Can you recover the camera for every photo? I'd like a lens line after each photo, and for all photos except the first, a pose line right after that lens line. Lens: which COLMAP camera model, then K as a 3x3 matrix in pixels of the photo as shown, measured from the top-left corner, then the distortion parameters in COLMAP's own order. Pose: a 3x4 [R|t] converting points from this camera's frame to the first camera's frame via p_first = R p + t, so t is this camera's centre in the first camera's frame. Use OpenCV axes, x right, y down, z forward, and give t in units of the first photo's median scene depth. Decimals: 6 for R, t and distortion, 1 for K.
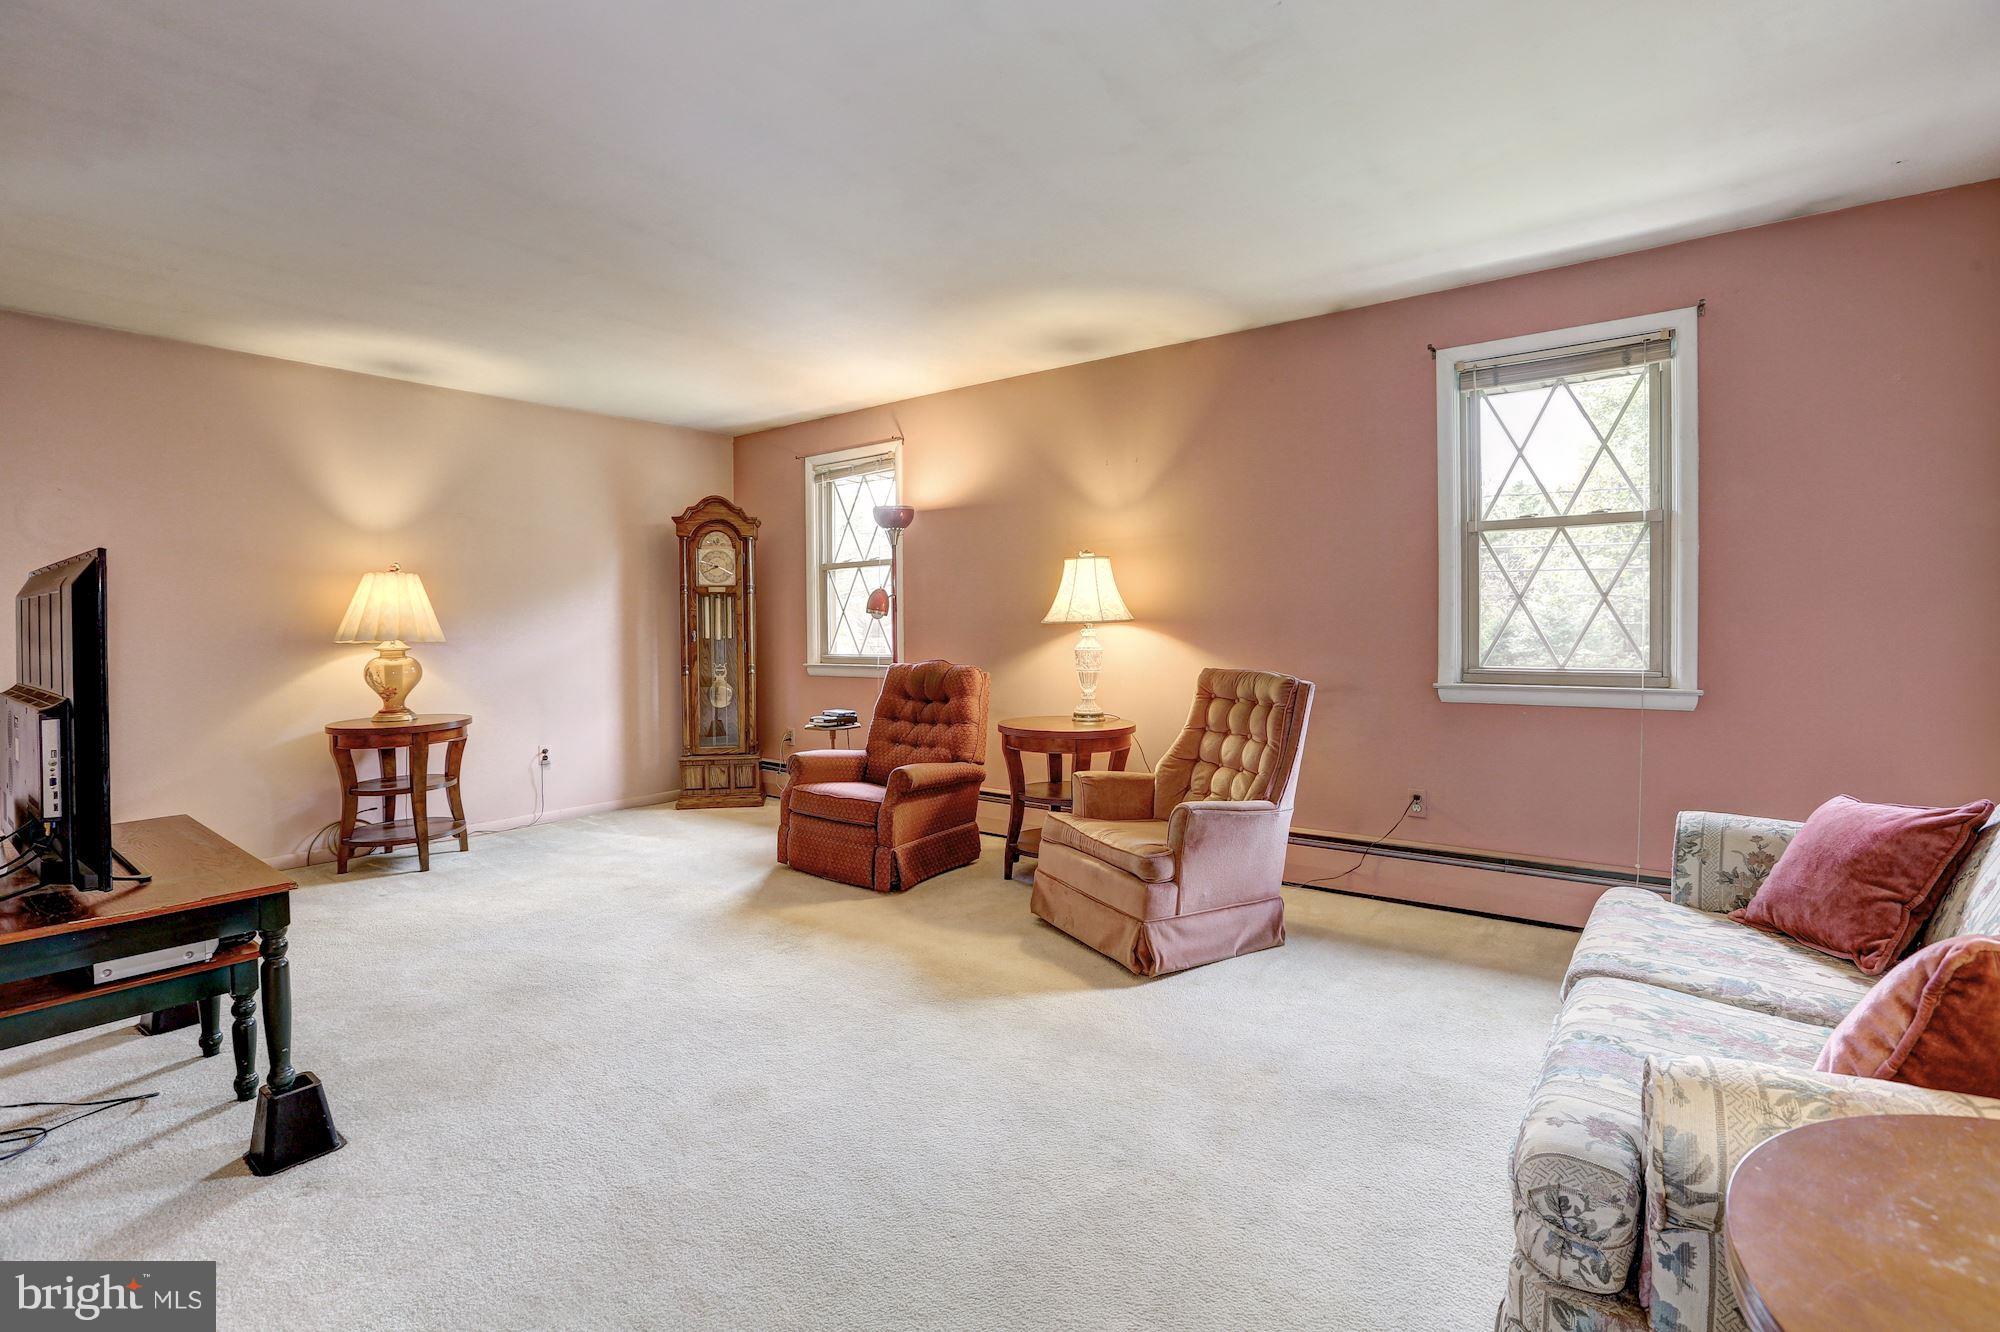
lens RADIAL K [[921.3, 0, 988.0], [0, 921.3, 654.4], [0, 0, 1]] dist [-0.060518, 0.026355]
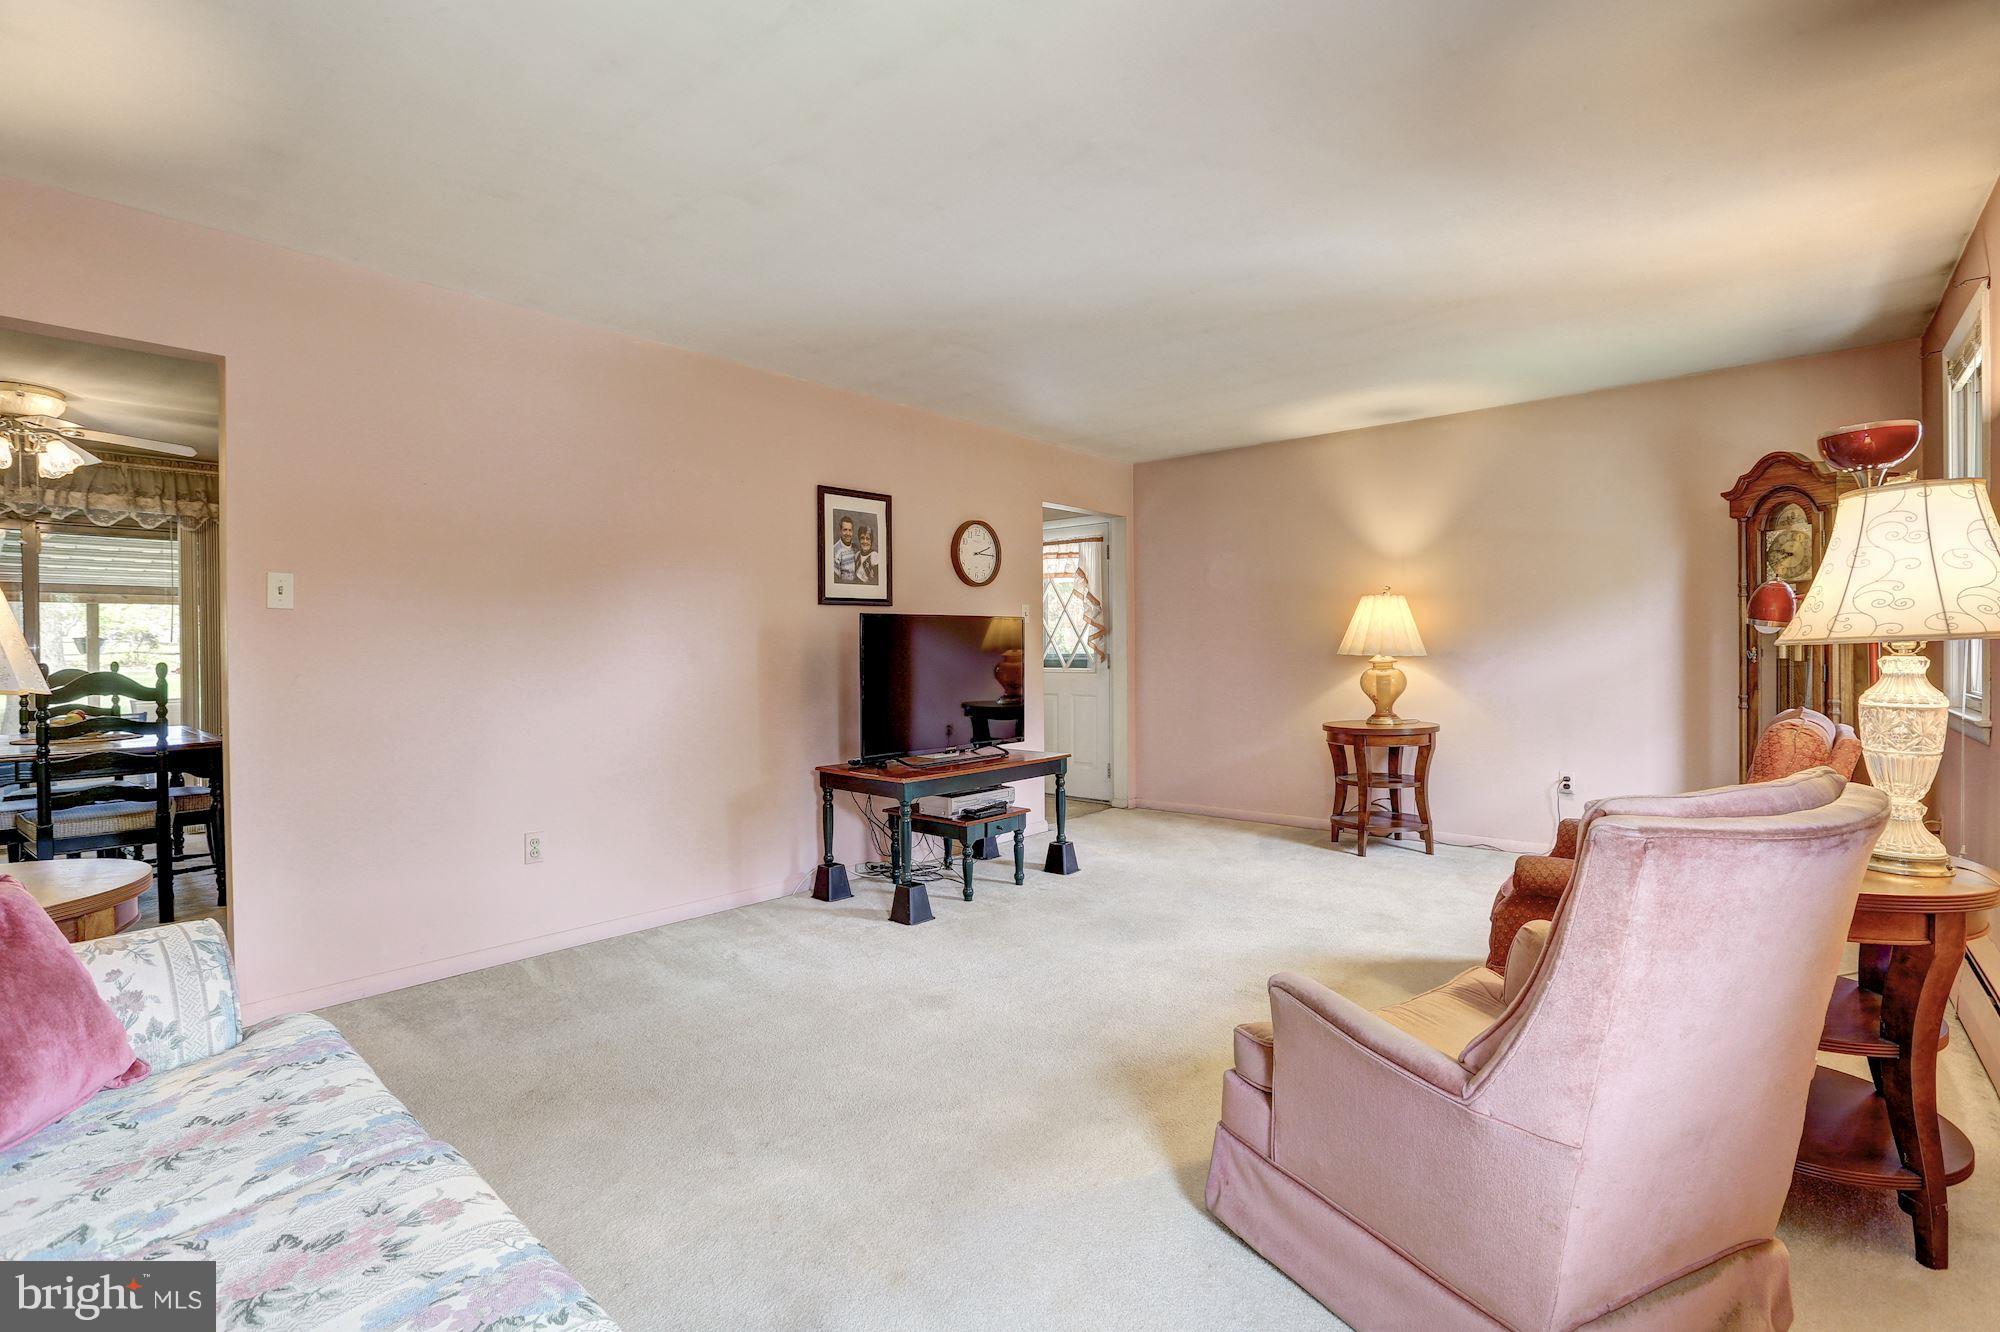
lens RADIAL K [[912.3, 0, 1000.0], [0, 912.3, 666.0], [0, 0, 1]] dist [-0.022969, 0.000287]
pose [[-0.047265, 0.030614, -0.998413, 0.509051], [-0.021164, 0.999275, 0.031642, -0.025813], [0.998658, 0.022626, -0.046583, 0.555768]]
